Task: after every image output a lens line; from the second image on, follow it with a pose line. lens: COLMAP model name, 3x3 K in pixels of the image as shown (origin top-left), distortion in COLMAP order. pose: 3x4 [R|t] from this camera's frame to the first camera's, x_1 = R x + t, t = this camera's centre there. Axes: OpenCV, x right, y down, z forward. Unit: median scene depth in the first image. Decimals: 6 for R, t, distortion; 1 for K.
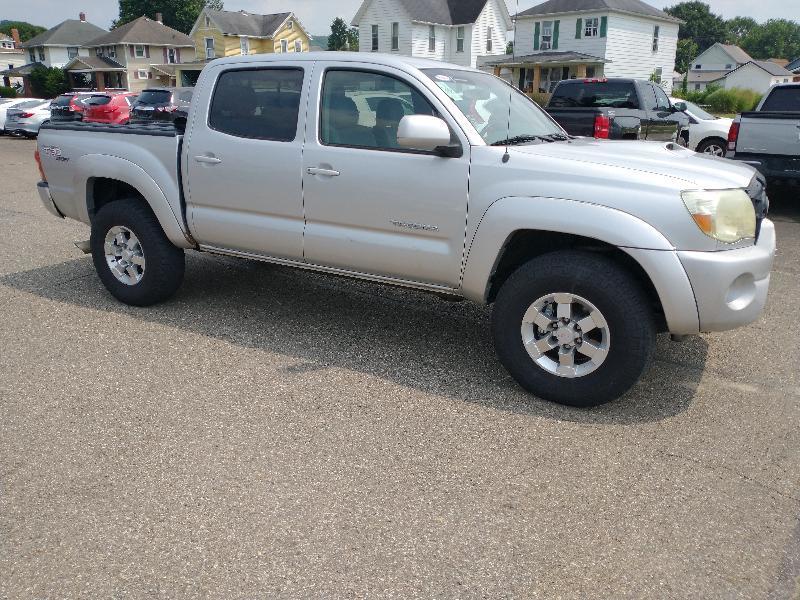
lens RADIAL K [[661.9, 0, 397.7], [0, 661.9, 297.4], [0, 0, 1]] dist [0.030122, -0.061485]
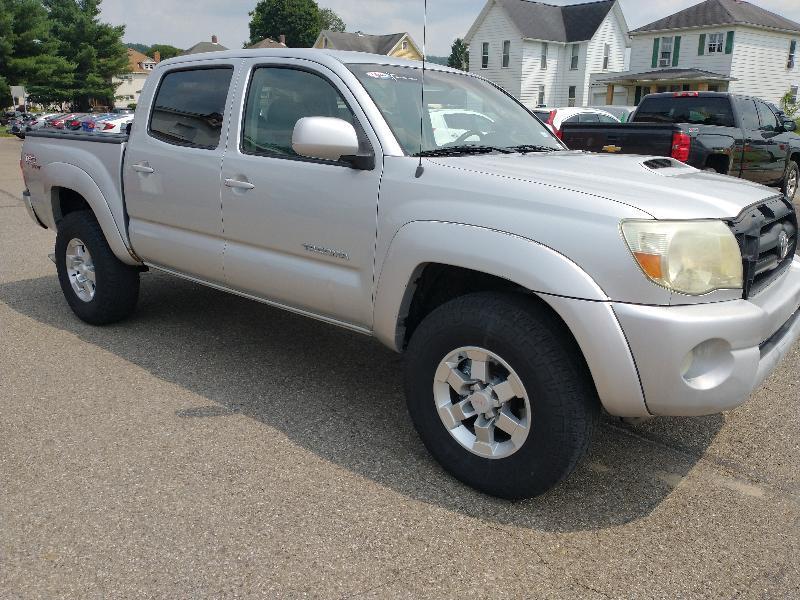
lens RADIAL K [[661.9, 0, 402.4], [0, 661.9, 296.0], [0, 0, 1]] dist [0.030122, -0.061485]
pose [[0.984614, 0.051647, -0.166934, 0.216430], [-0.056693, 0.998063, -0.025602, -0.031162], [0.165288, 0.034672, 0.985636, 0.171836]]
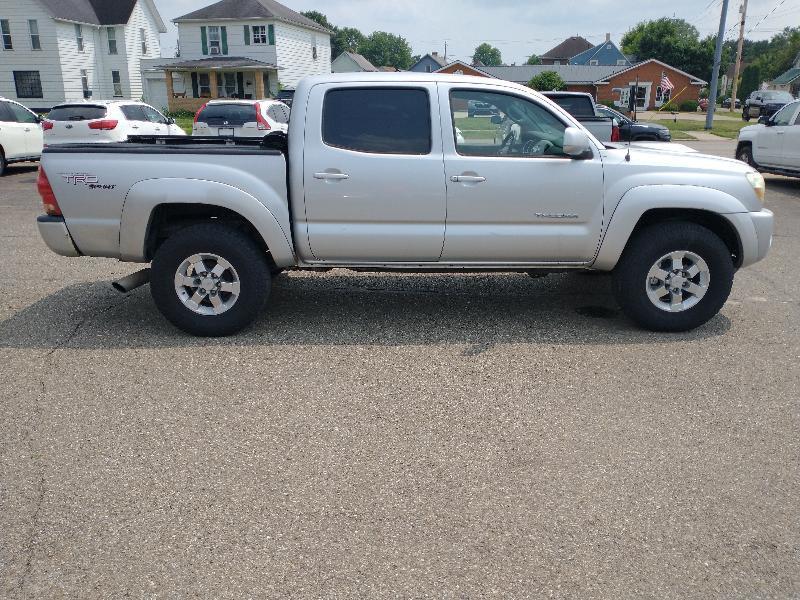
lens RADIAL K [[661.9, 0, 397.7], [0, 661.9, 306.2], [0, 0, 1]] dist [0.030122, -0.061485]
pose [[0.850485, -0.161772, 0.500505, -0.734636], [0.157719, 0.986179, 0.050746, -0.042800], [-0.501797, 0.035780, 0.864245, 0.063684]]
